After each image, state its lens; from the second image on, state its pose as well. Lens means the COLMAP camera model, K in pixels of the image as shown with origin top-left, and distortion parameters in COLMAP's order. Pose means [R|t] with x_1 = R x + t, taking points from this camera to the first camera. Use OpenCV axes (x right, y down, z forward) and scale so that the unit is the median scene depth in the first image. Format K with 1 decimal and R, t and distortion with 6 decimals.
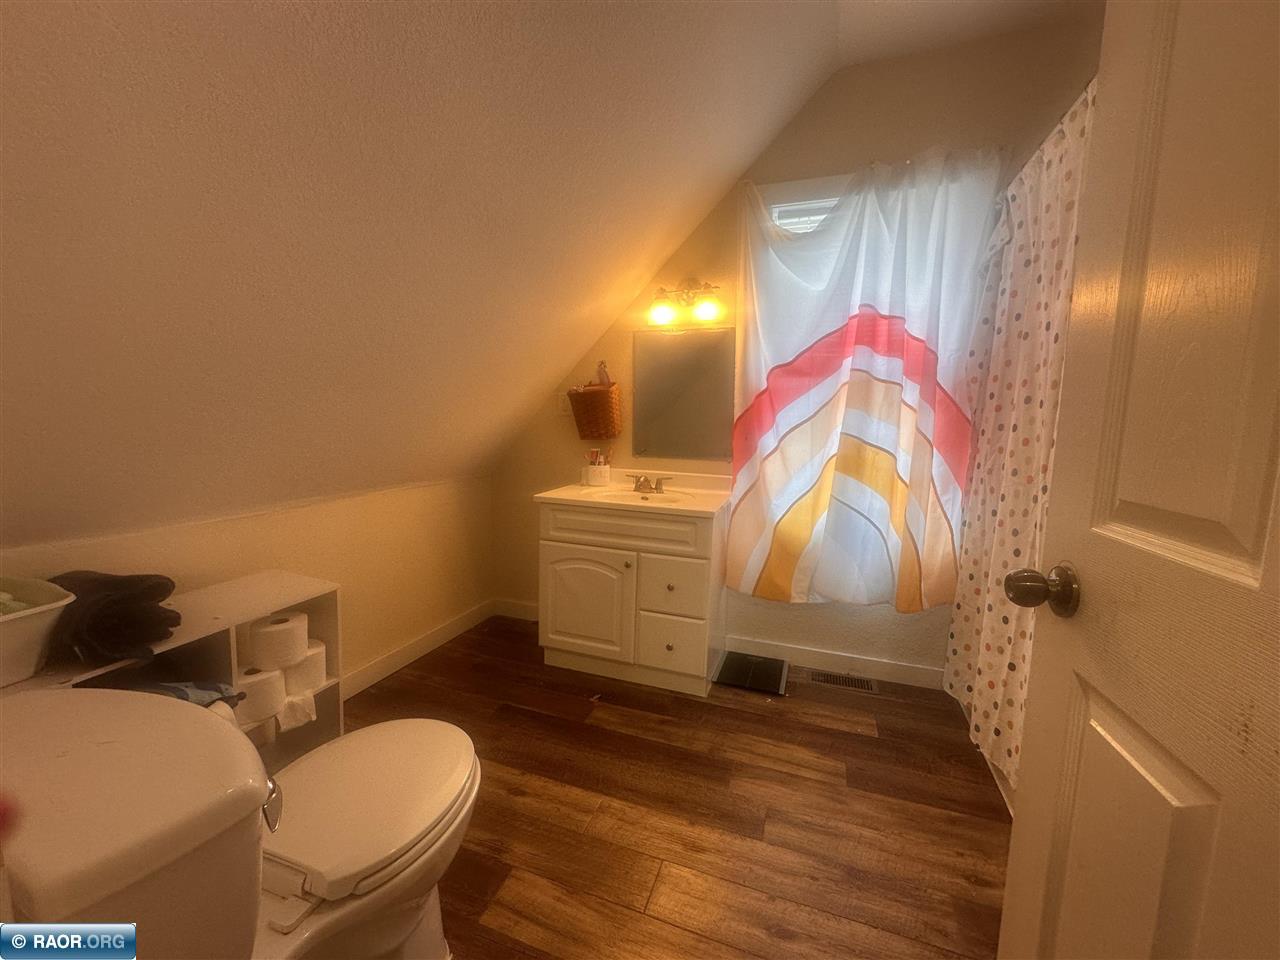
lens RADIAL K [[508.9, 0, 641.8], [0, 508.9, 478.7], [0, 0, 1]] dist [-0.000649, -0.000134]
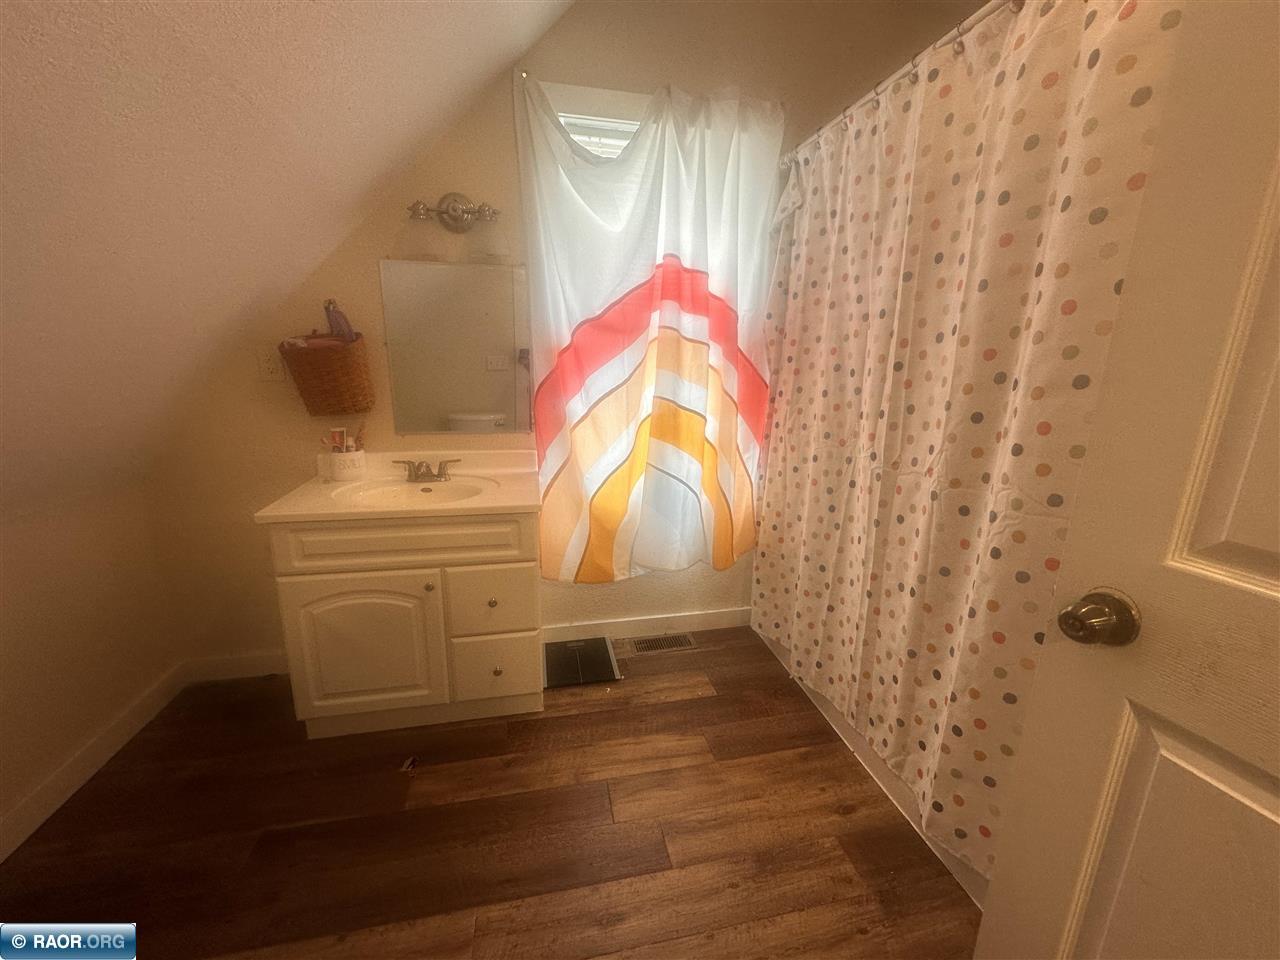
lens RADIAL K [[508.9, 0, 641.8], [0, 508.9, 478.7], [0, 0, 1]] dist [-0.000649, -0.000134]
pose [[0.850684, -0.129079, 0.509584, -0.128584], [0.065269, 0.987819, 0.141258, -0.078099], [-0.521610, -0.086906, 0.848746, 0.217641]]
